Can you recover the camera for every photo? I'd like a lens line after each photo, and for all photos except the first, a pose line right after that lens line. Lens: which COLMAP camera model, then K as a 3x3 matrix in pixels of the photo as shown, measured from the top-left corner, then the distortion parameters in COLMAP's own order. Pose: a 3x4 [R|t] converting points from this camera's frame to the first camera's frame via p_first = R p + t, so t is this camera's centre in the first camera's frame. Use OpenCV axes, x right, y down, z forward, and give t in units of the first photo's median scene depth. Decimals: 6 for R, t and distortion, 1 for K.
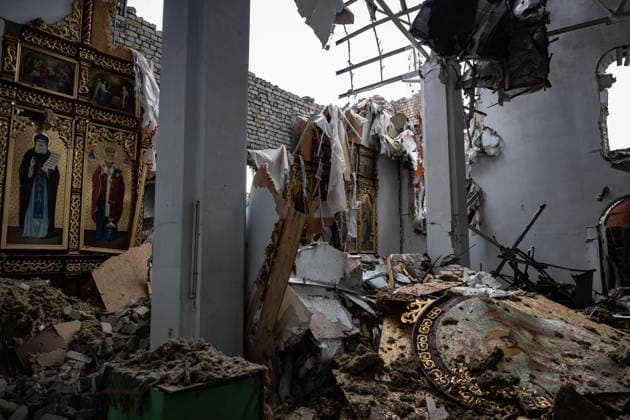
lens RADIAL K [[419.8, 0, 315.0], [0, 419.8, 210.0], [0, 0, 1]] dist [-0.006799, -0.004470]
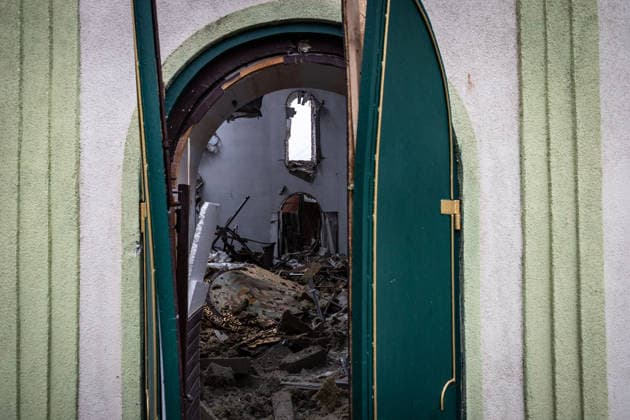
lens RADIAL K [[419.8, 0, 315.0], [0, 419.8, 210.0], [0, 0, 1]] dist [-0.006799, -0.004470]
pose [[0.751718, 0.023627, 0.659062, -0.327252], [-0.082601, 0.994861, 0.058548, -0.109981], [-0.654292, -0.098451, 0.749806, -0.308101]]
